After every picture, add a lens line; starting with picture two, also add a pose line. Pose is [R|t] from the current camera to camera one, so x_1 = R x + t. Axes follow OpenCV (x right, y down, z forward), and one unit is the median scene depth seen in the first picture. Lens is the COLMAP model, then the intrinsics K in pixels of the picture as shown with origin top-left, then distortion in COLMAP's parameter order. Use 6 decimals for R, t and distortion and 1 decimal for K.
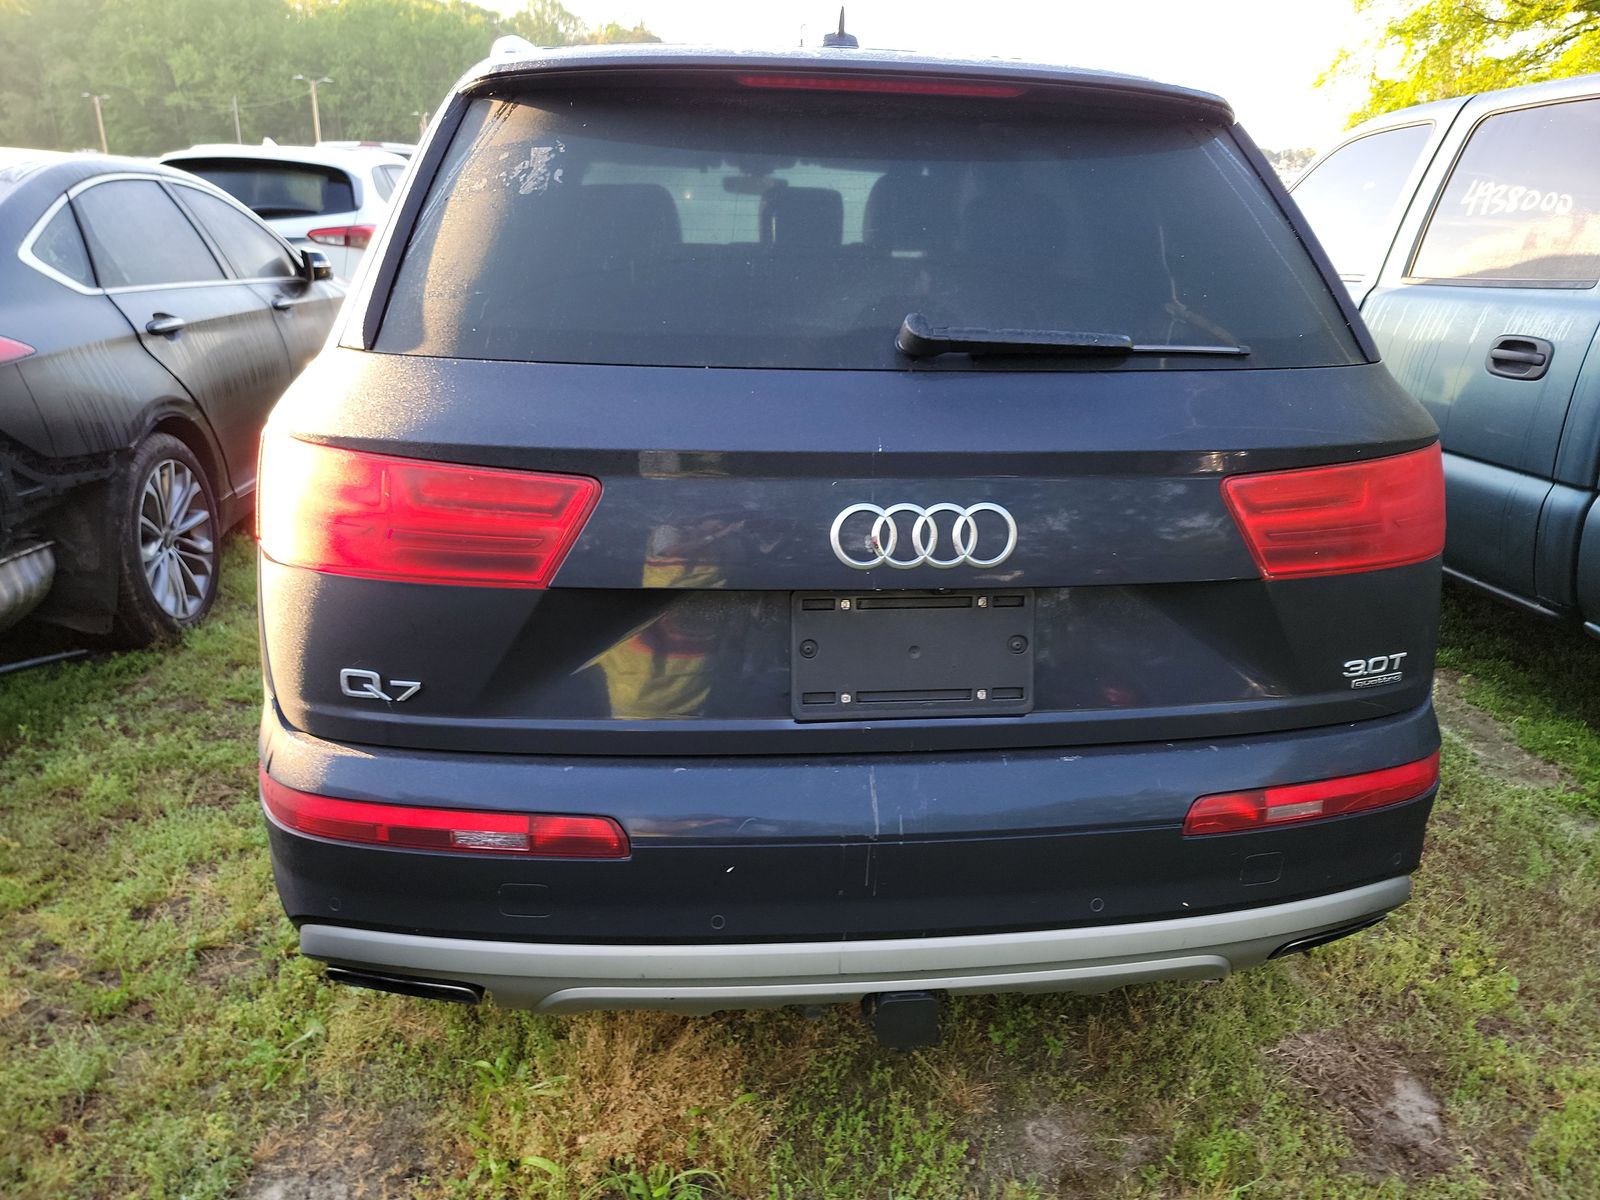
lens RADIAL K [[1184.1, 0, 798.6], [0, 1184.1, 605.5], [0, 0, 1]] dist [0.090216, -0.086350]
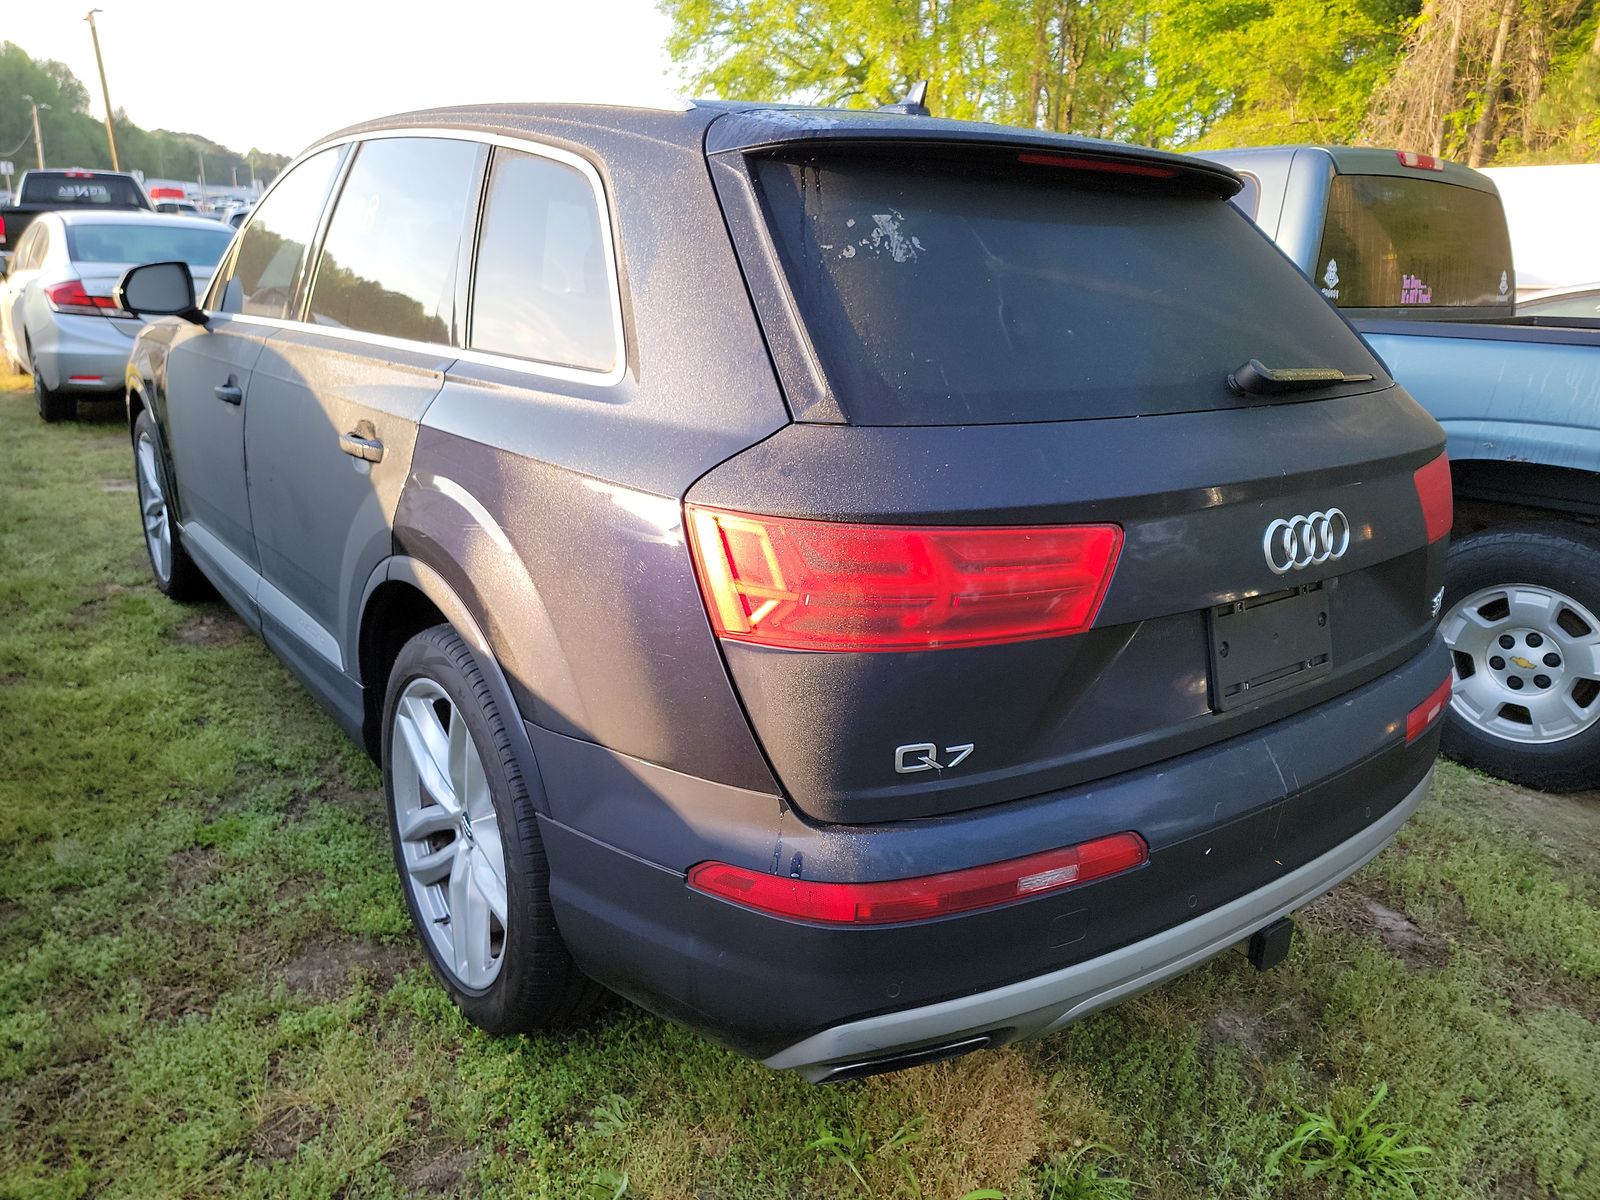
lens RADIAL K [[1184.1, 0, 798.6], [0, 1184.1, 605.5], [0, 0, 1]] dist [0.090216, -0.086350]
pose [[0.849157, -0.145777, 0.507624, -0.875434], [0.152612, 0.987878, 0.028405, -0.096276], [-0.505611, 0.053349, 0.861110, 0.184659]]
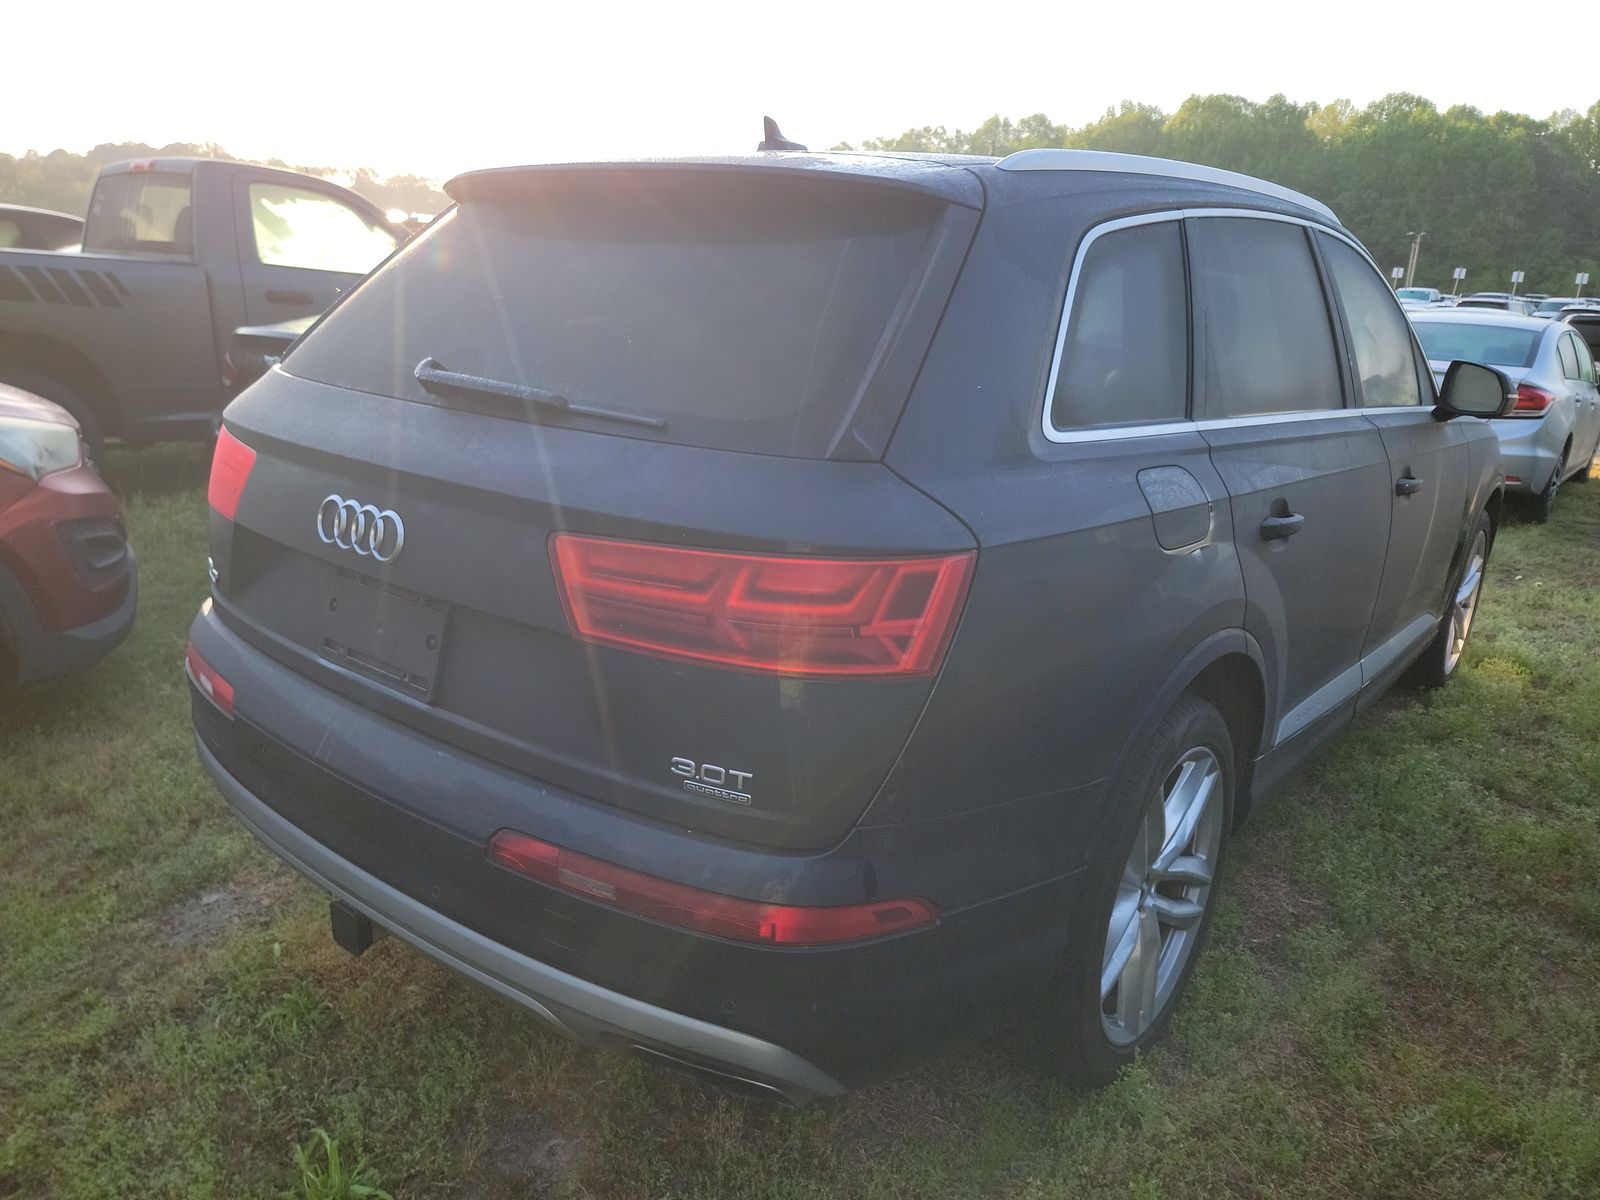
lens RADIAL K [[1184.1, 0, 798.6], [0, 1184.1, 605.5], [0, 0, 1]] dist [0.090216, -0.086350]
pose [[0.672031, 0.197840, -0.713606, 1.159462], [-0.263627, 0.964435, 0.019111, -0.110469], [0.692008, 0.175282, 0.700287, 0.393427]]
